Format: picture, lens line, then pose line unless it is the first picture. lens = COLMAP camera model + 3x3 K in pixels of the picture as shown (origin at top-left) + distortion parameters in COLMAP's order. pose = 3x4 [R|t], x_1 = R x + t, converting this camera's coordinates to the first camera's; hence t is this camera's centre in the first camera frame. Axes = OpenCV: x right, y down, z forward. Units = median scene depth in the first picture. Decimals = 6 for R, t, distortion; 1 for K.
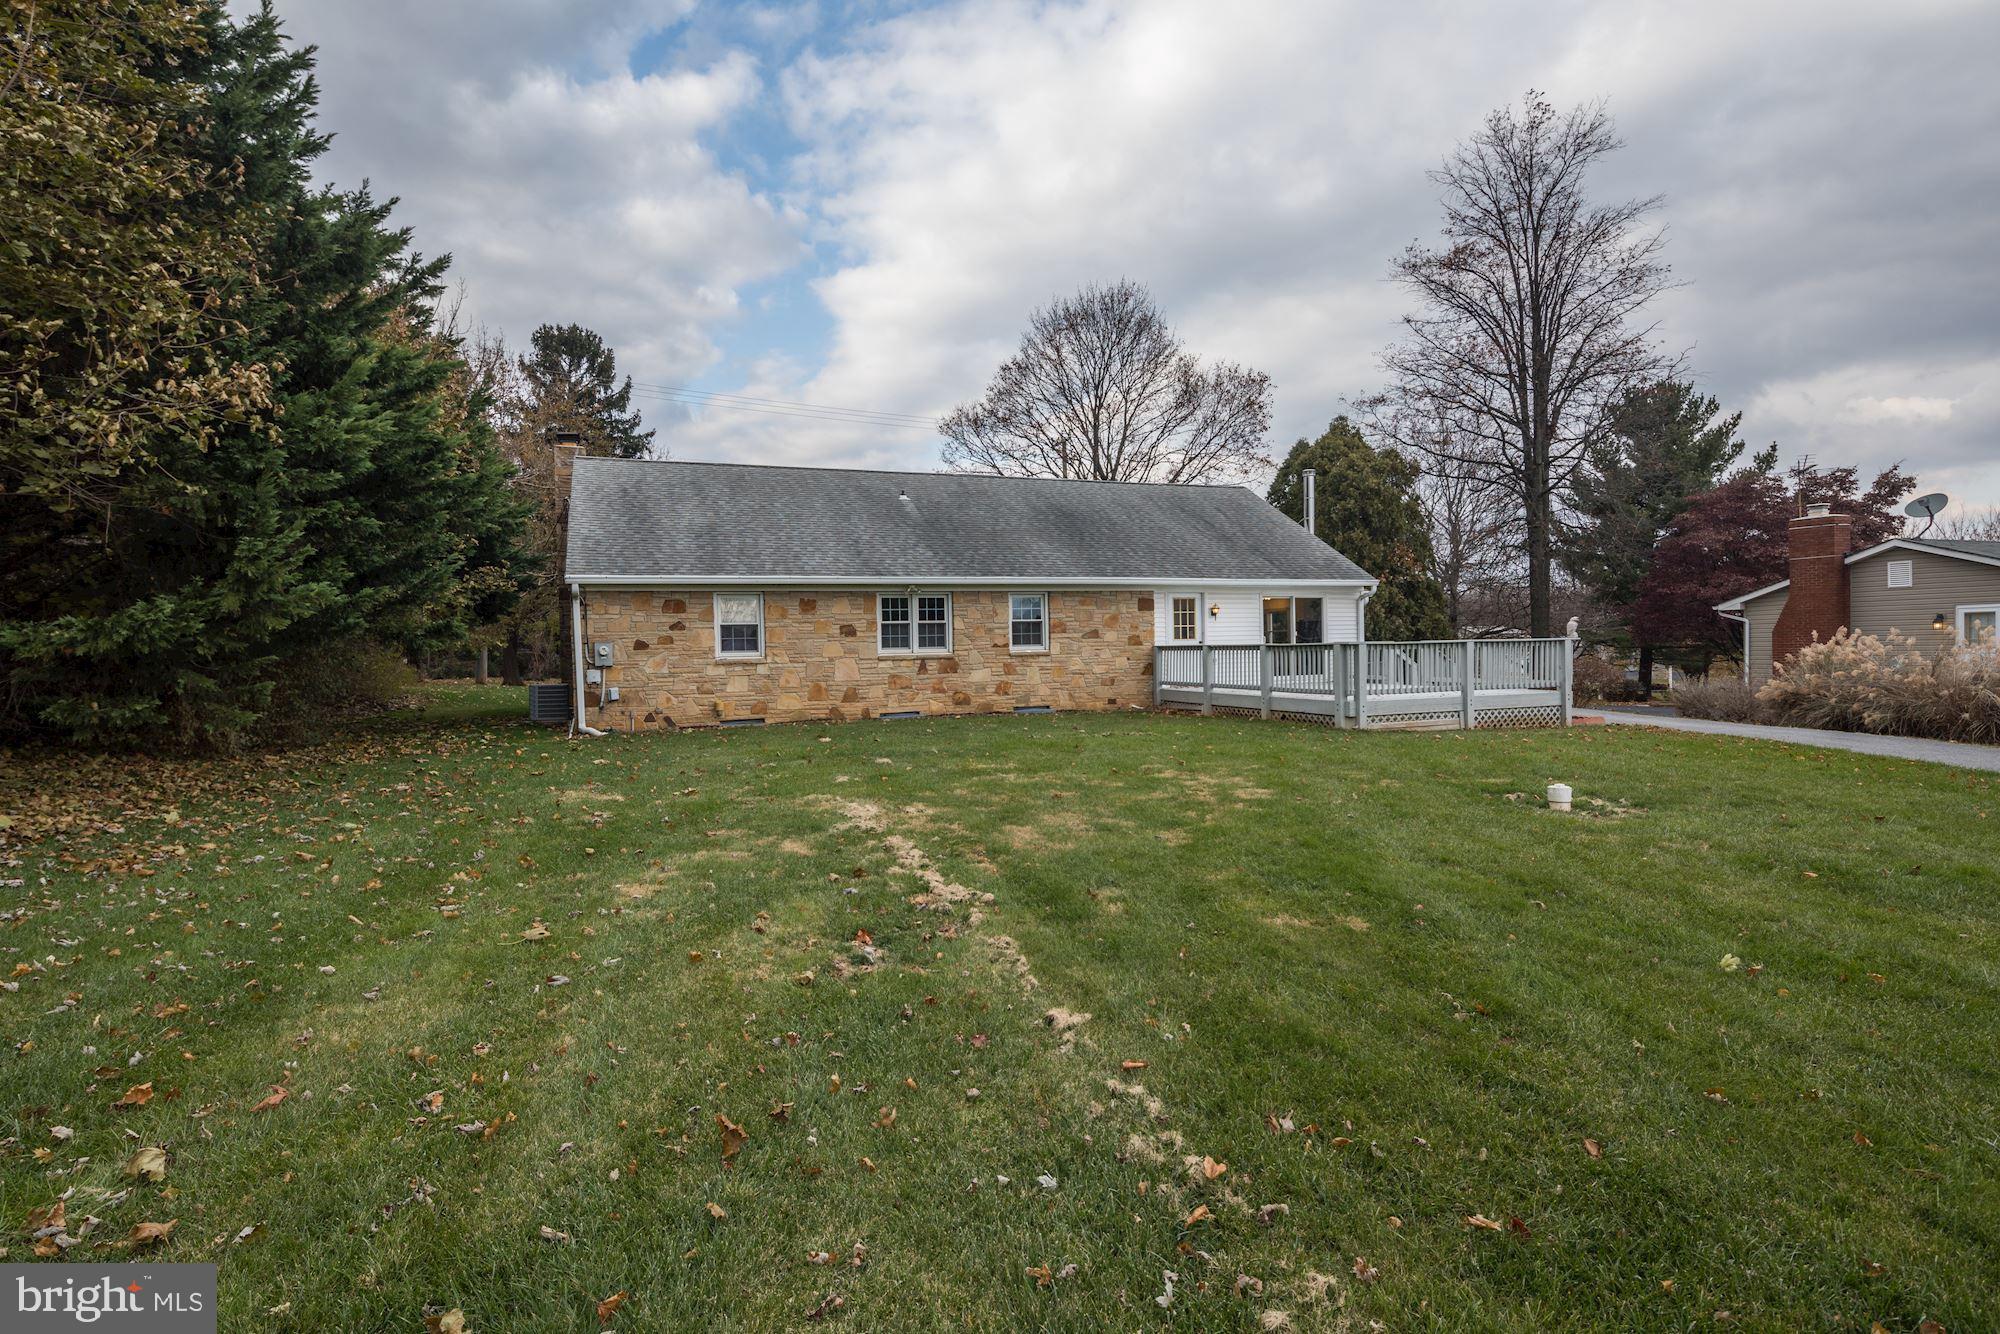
lens RADIAL K [[975.1, 0, 1030.6], [0, 975.1, 680.7], [0, 0, 1]] dist [0.000344, -0.003915]
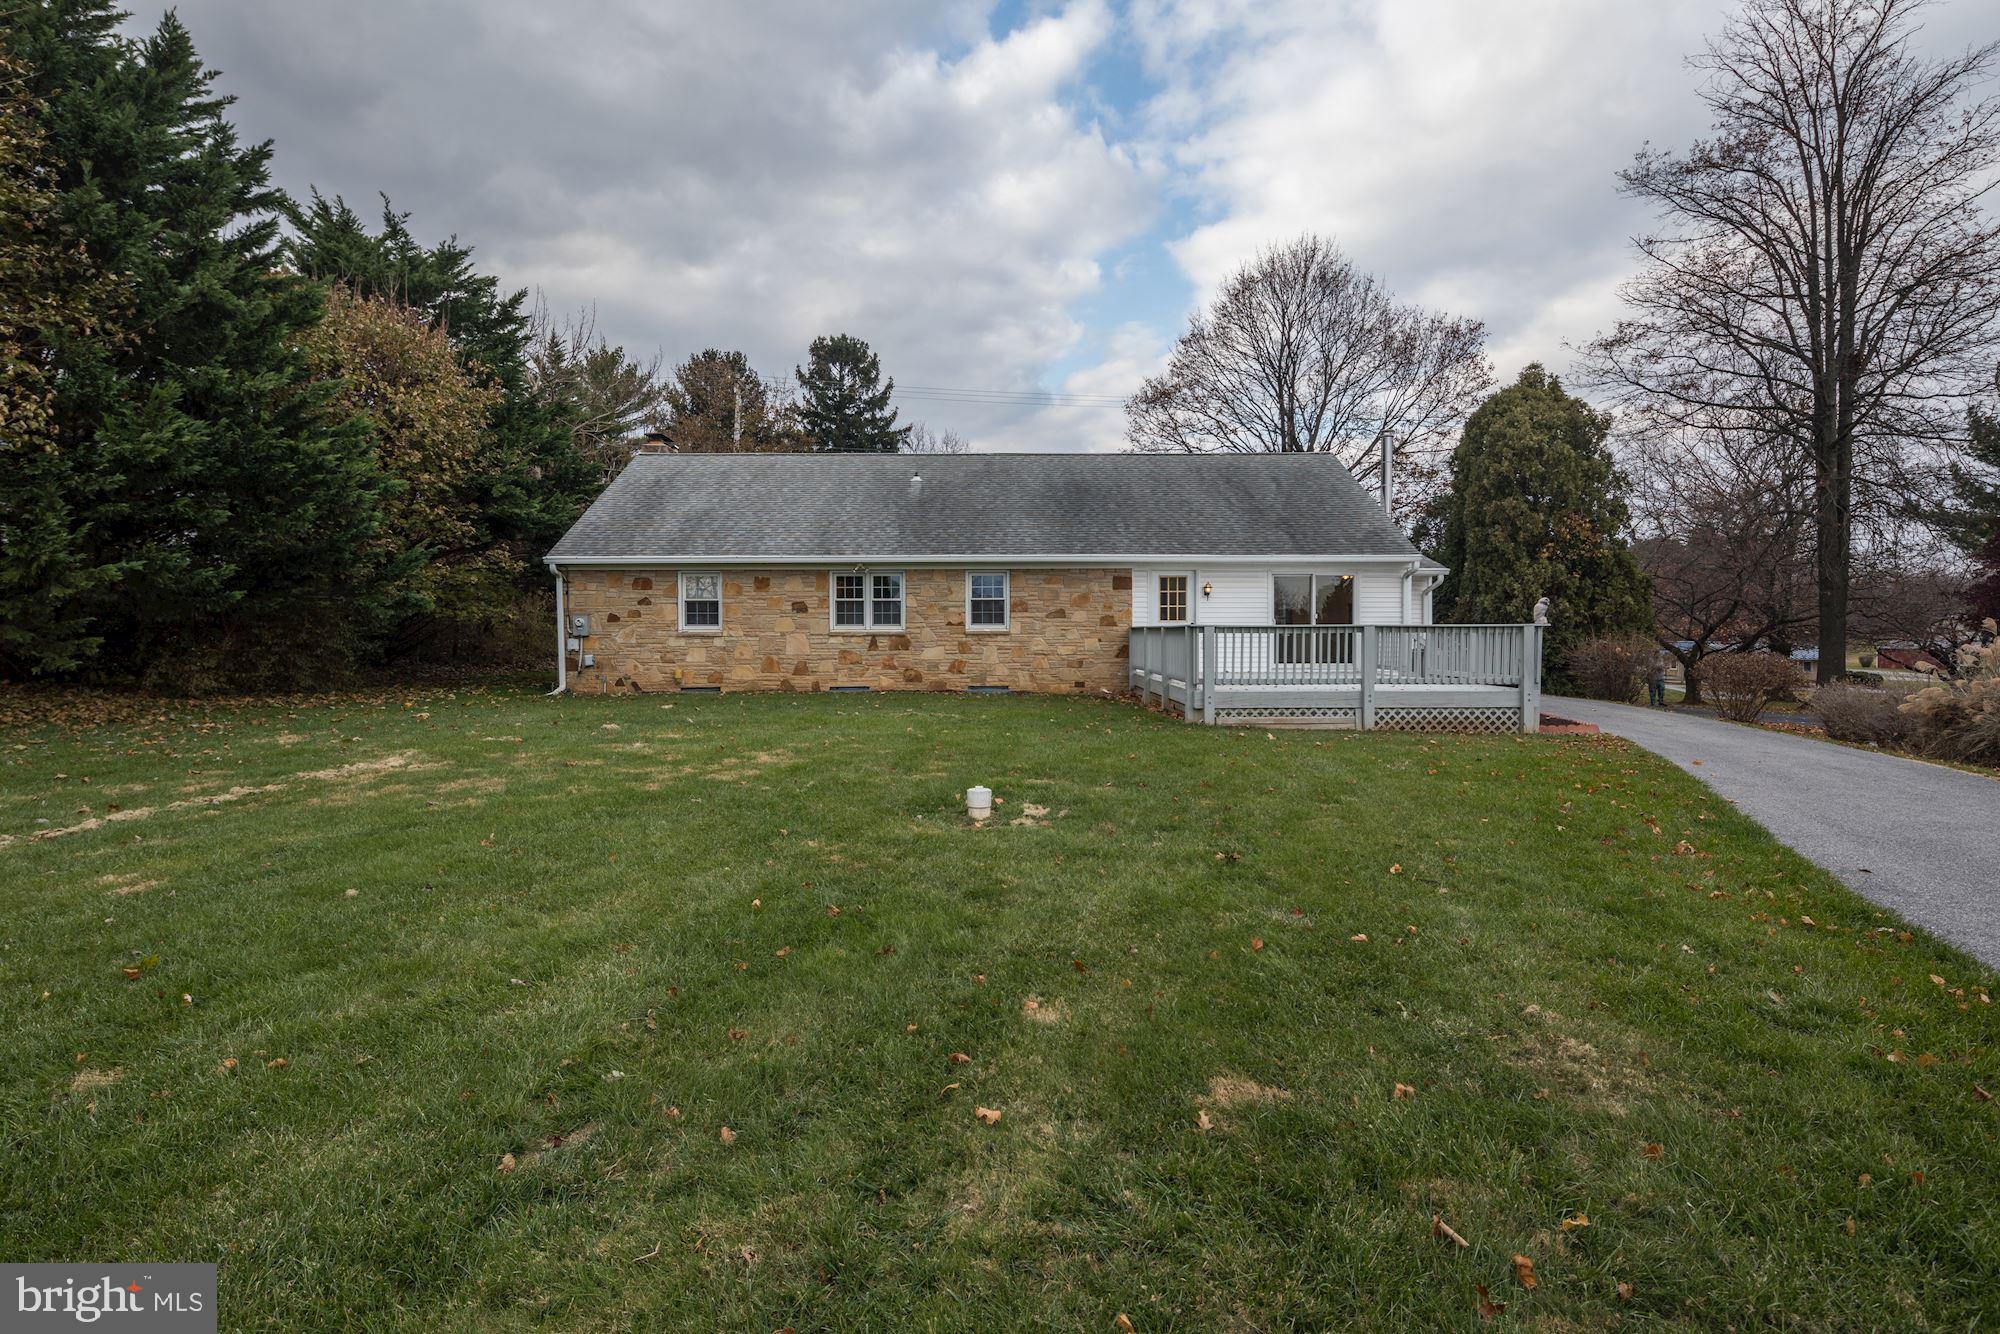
lens RADIAL K [[975.1, 0, 1026.1], [0, 975.1, 661.6], [0, 0, 1]] dist [0.000344, -0.003915]
pose [[0.937917, 0.027954, -0.345732, 0.390995], [-0.028709, 0.999583, 0.002936, -0.002650], [0.345670, 0.007172, 0.938329, 0.093755]]
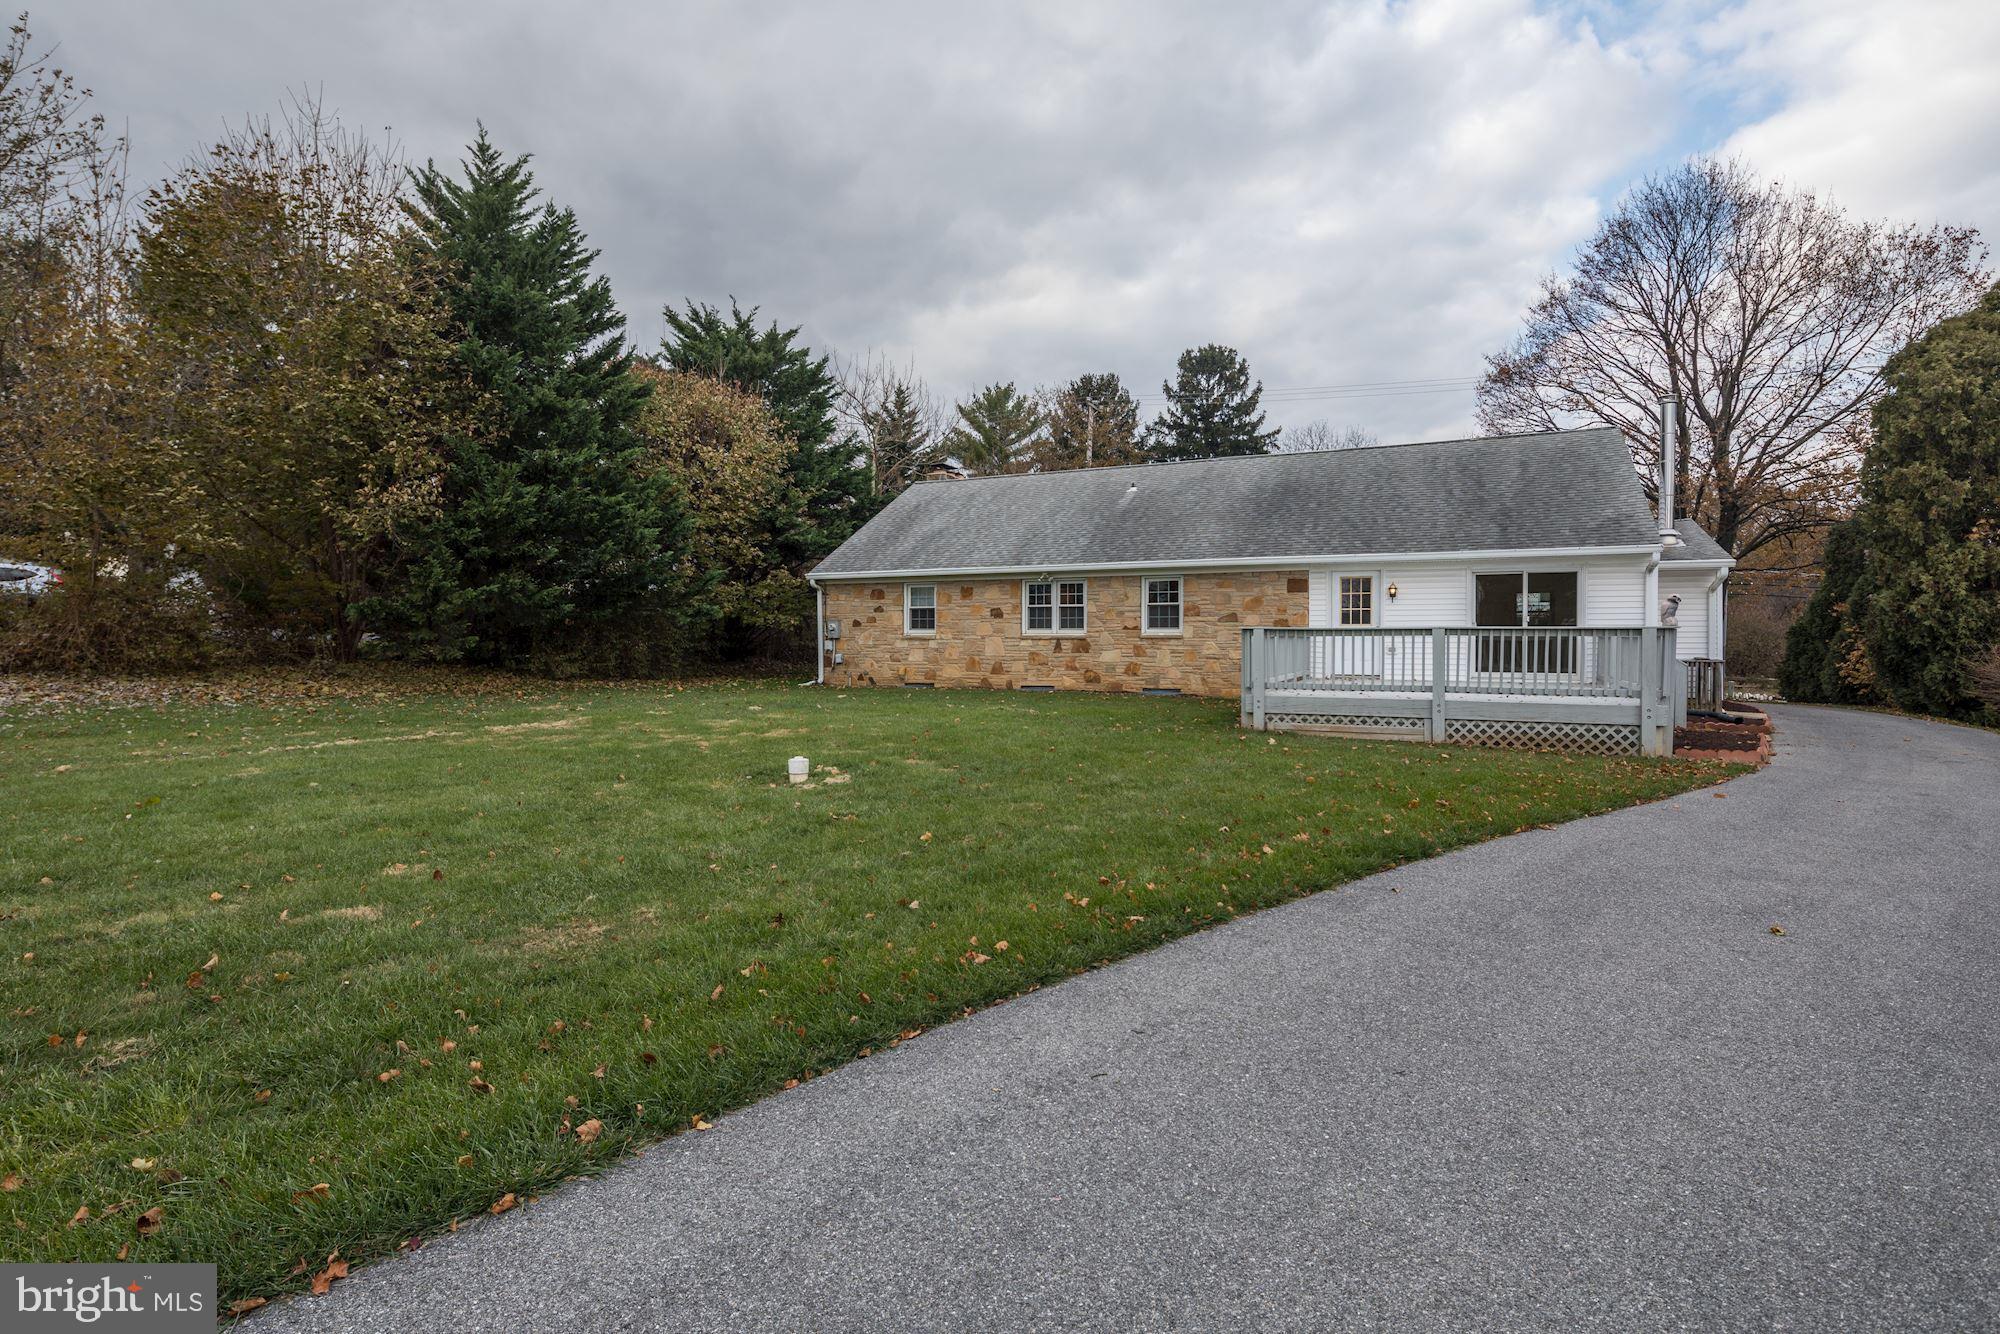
lens RADIAL K [[975.1, 0, 1013.1], [0, 975.1, 663.6], [0, 0, 1]] dist [0.000344, -0.003915]
pose [[0.688615, 0.038678, -0.724095, 0.651101], [-0.041232, 0.999049, 0.014152, -0.007787], [0.723954, 0.020111, 0.689555, 0.198274]]
